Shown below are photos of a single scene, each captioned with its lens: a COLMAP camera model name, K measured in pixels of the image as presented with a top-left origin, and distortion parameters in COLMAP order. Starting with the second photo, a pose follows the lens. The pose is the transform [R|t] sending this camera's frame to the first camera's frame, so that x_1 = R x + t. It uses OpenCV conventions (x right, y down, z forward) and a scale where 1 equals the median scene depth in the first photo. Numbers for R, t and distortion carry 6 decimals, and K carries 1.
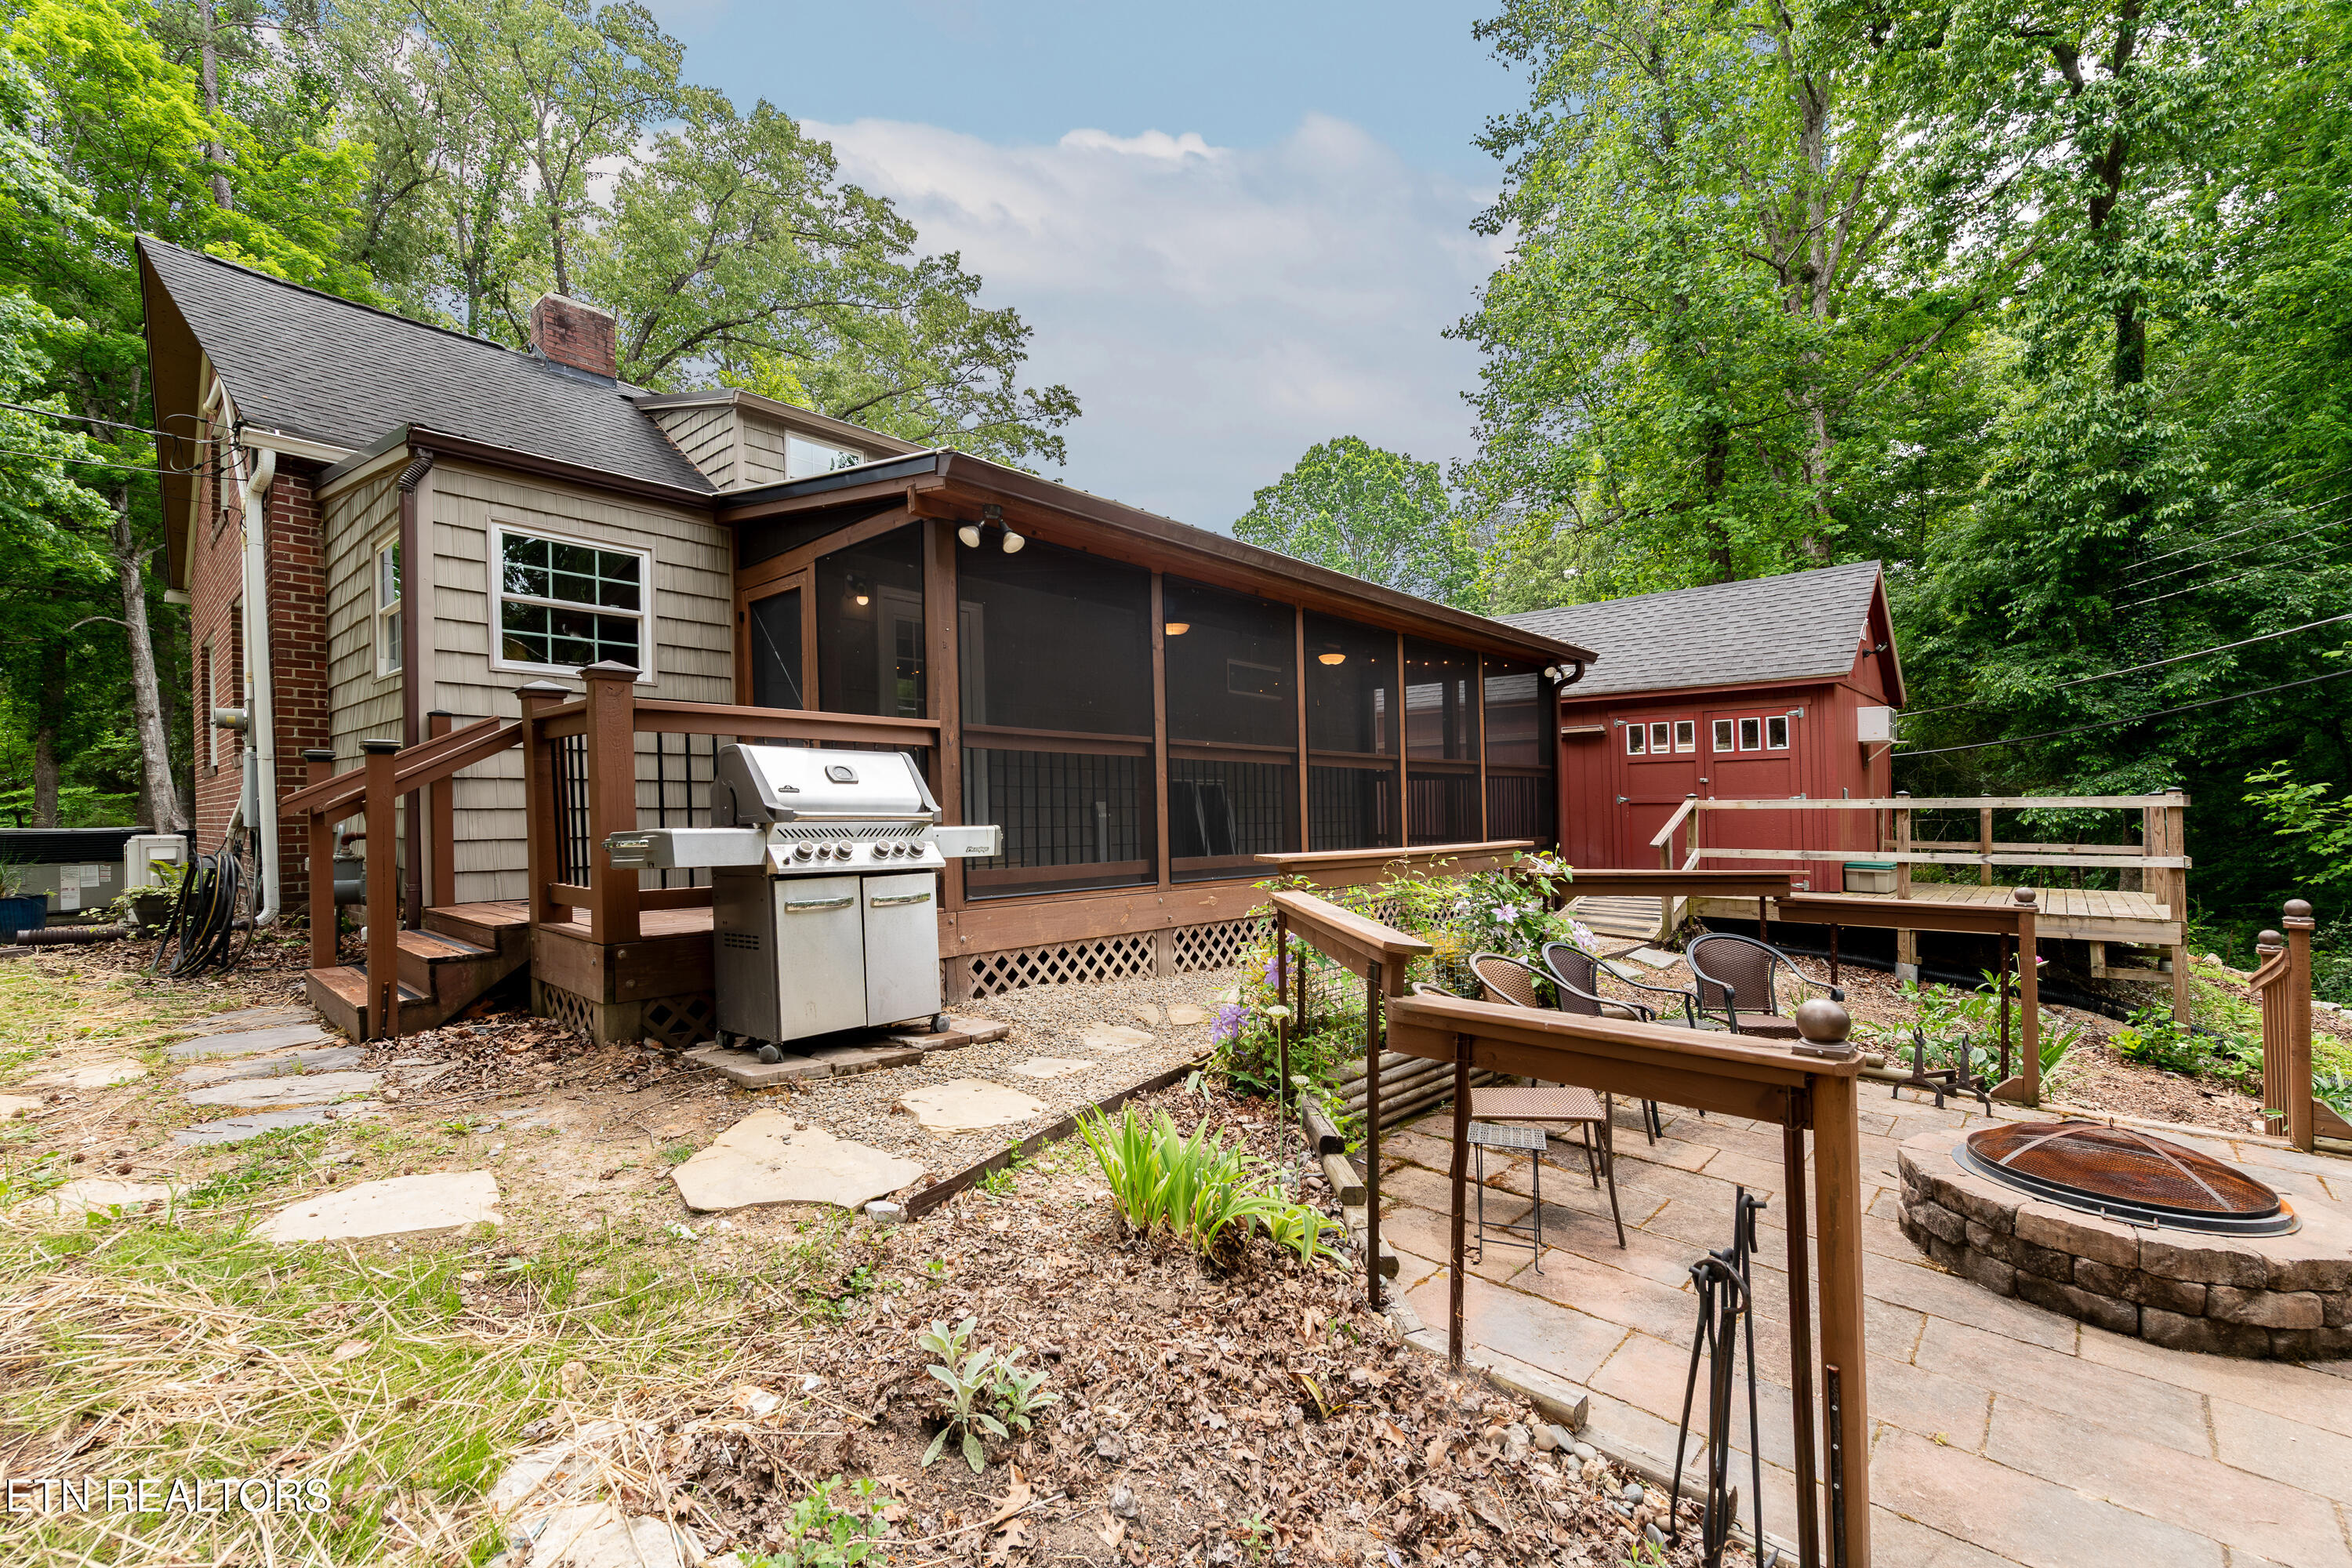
lens RADIAL K [[1001.9, 0, 1160.6], [0, 1001.9, 800.5], [0, 0, 1]] dist [0.010894, -0.002712]
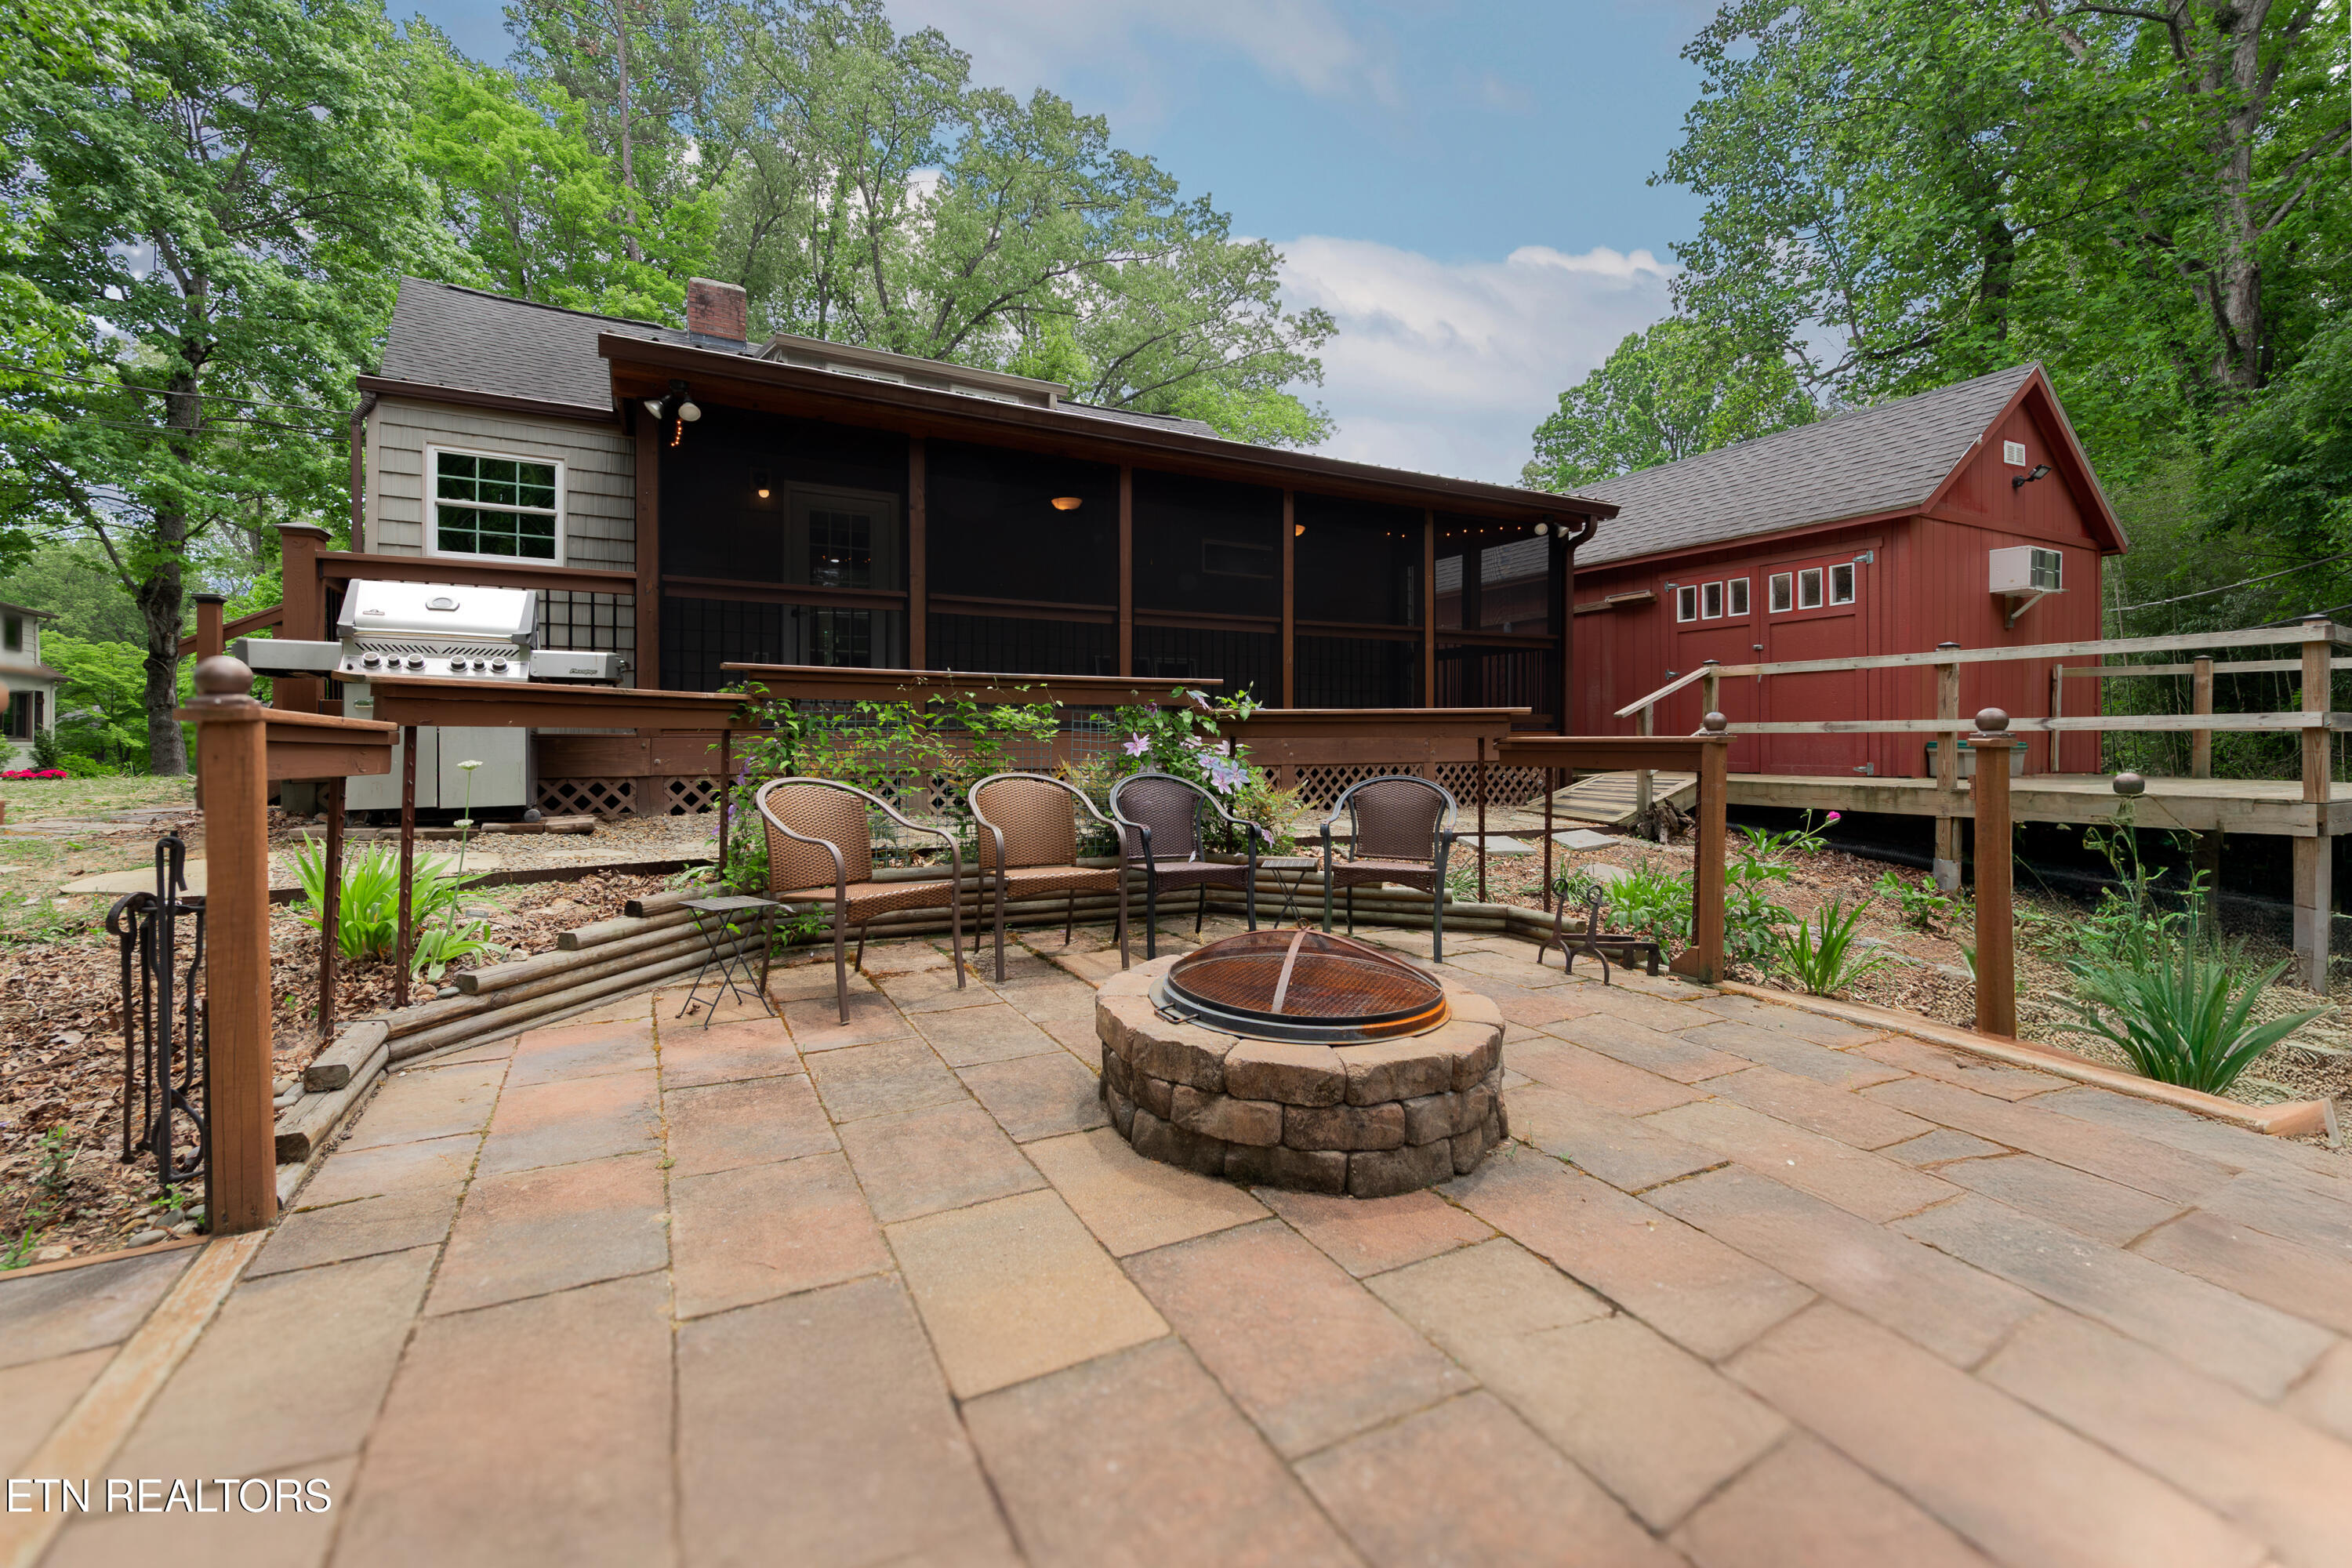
lens RADIAL K [[972.2, 0, 1117.4], [0, 972.2, 723.4], [0, 0, 1]] dist [0.010476, -0.001593]
pose [[0.945817, -0.001220, -0.324699, 0.305290], [0.001637, 0.999998, 0.001011, 0.043116], [0.324697, -0.001488, 0.945817, 0.052732]]
